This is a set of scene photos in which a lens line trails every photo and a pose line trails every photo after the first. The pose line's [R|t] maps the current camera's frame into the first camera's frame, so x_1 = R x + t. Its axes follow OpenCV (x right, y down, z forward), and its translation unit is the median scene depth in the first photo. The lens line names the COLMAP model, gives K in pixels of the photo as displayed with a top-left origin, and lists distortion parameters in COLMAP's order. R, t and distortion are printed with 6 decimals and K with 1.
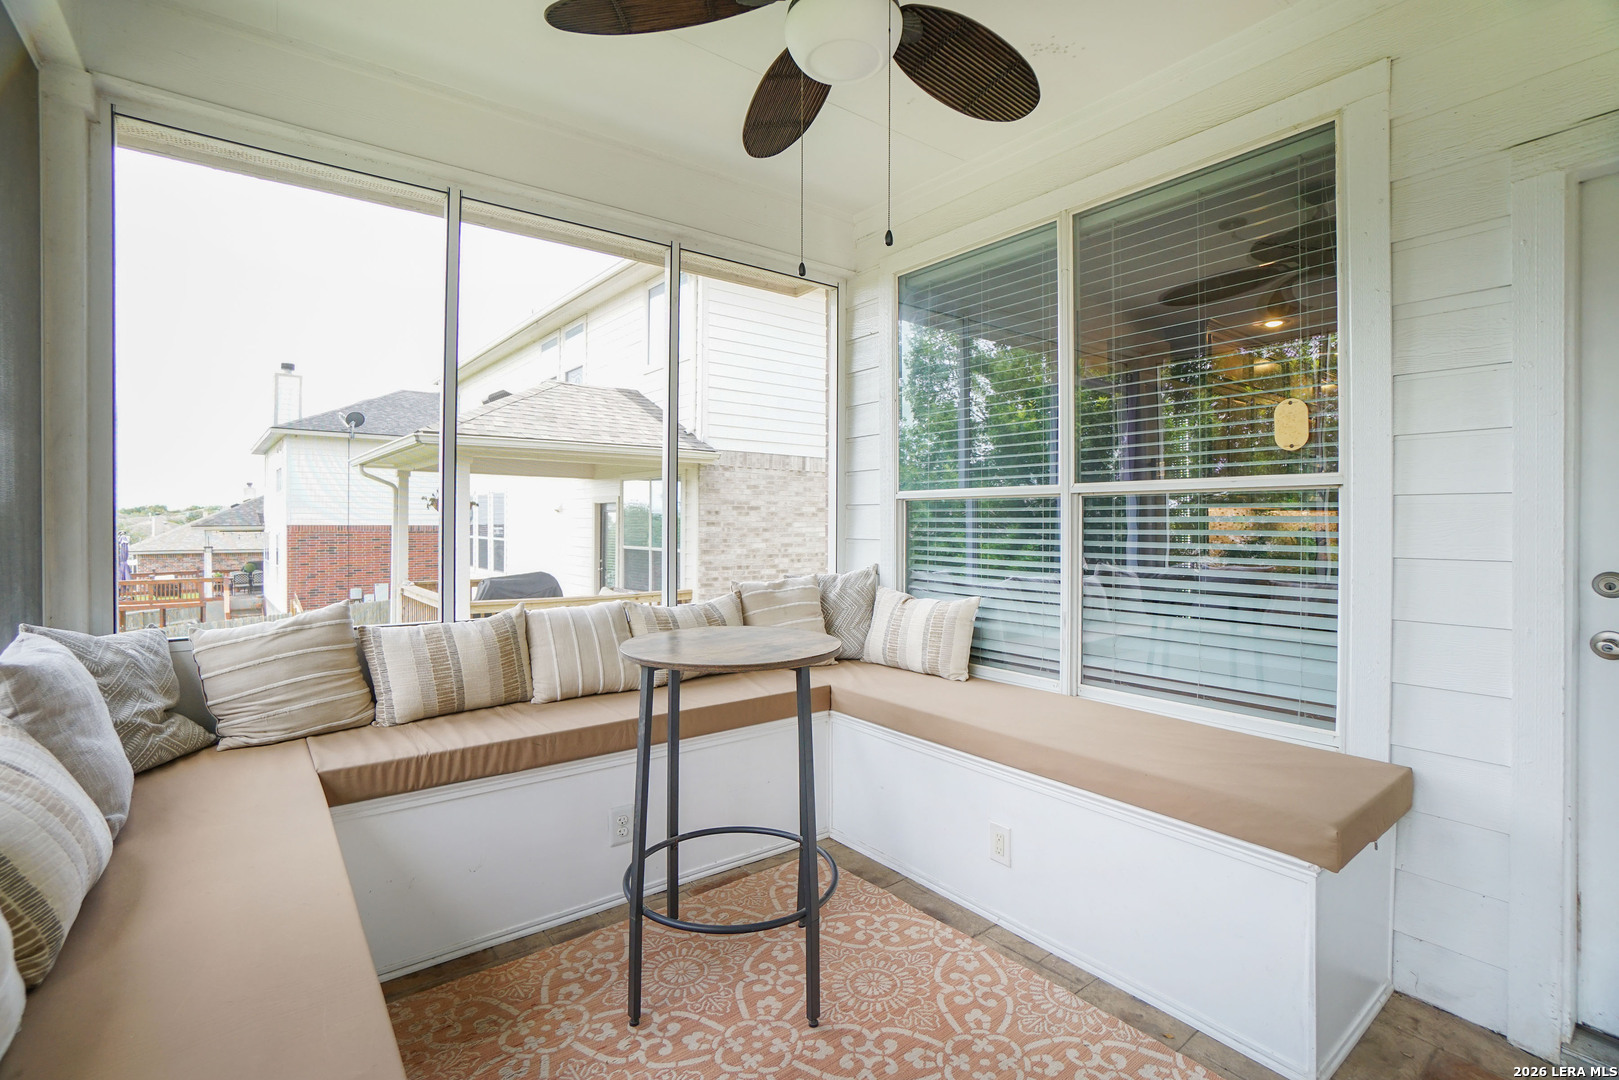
lens RADIAL K [[738.5, 0, 806.7], [0, 738.5, 531.5], [0, 0, 1]] dist [-0.037593, 0.000555]
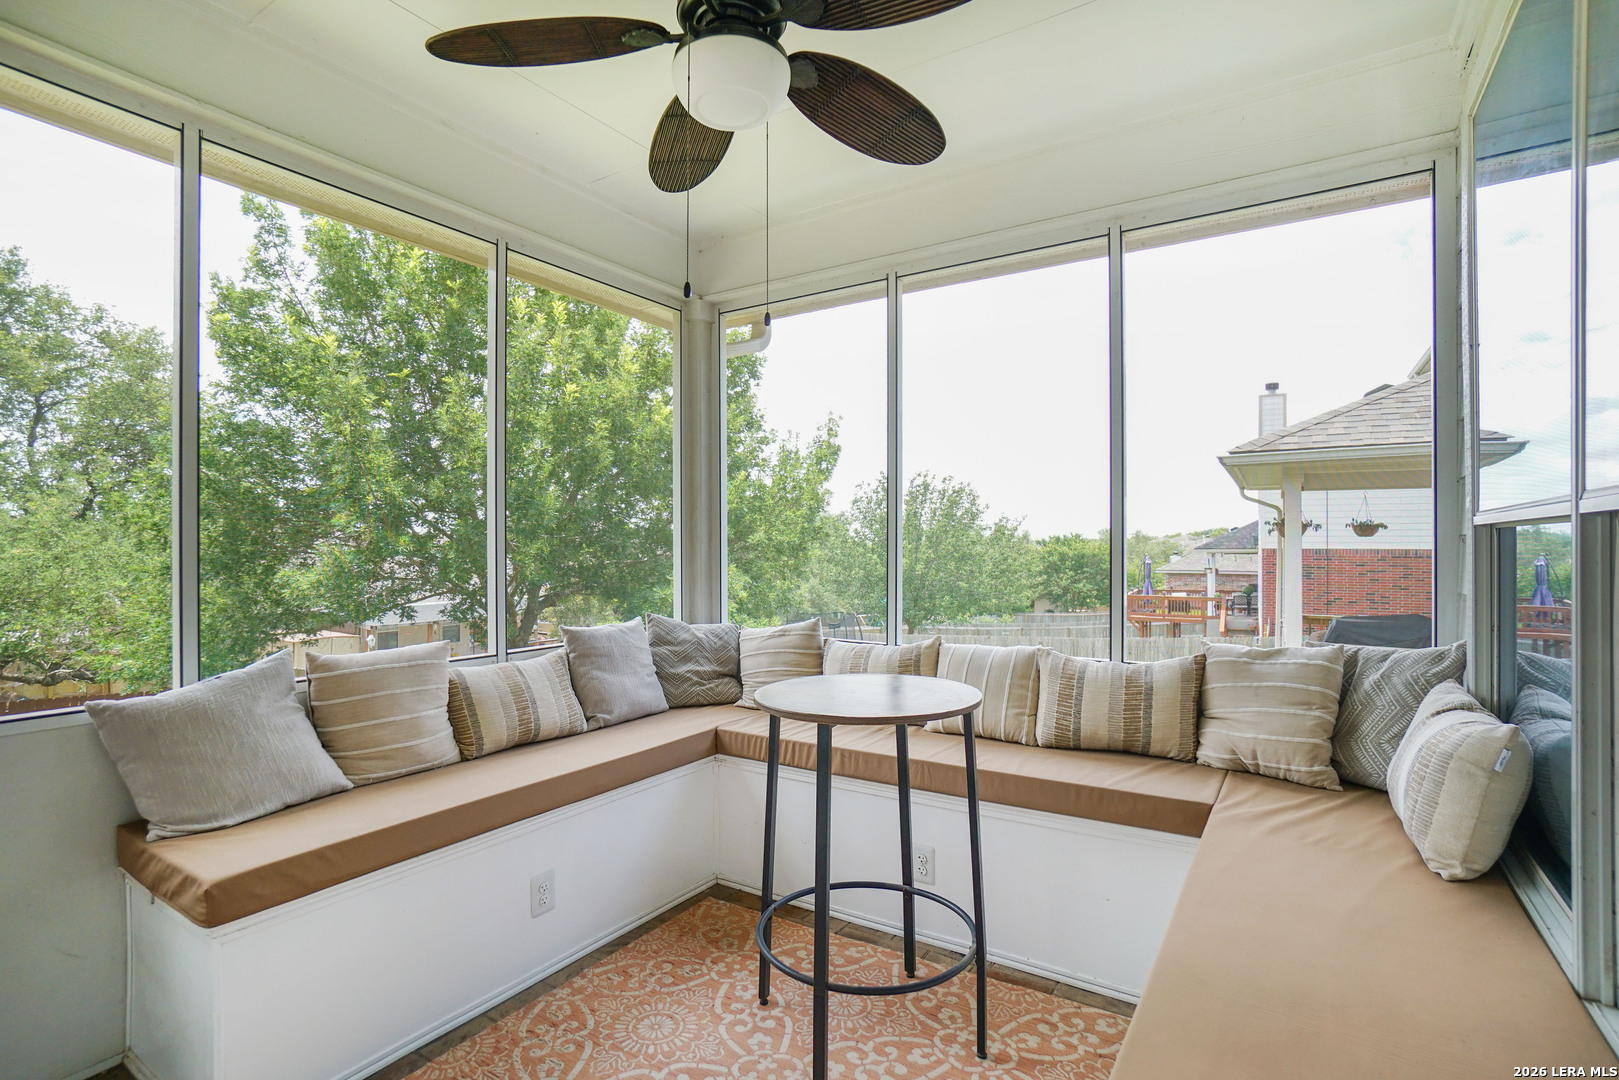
lens RADIAL K [[787.9, 0, 792.4], [0, 787.9, 544.5], [0, 0, 1]] dist [-0.055685, 0.026551]
pose [[0.322722, -0.001810, -0.946492, 0.516618], [-0.008593, 0.999951, -0.004843, -0.022924], [0.946455, 0.009696, 0.322690, 0.351238]]
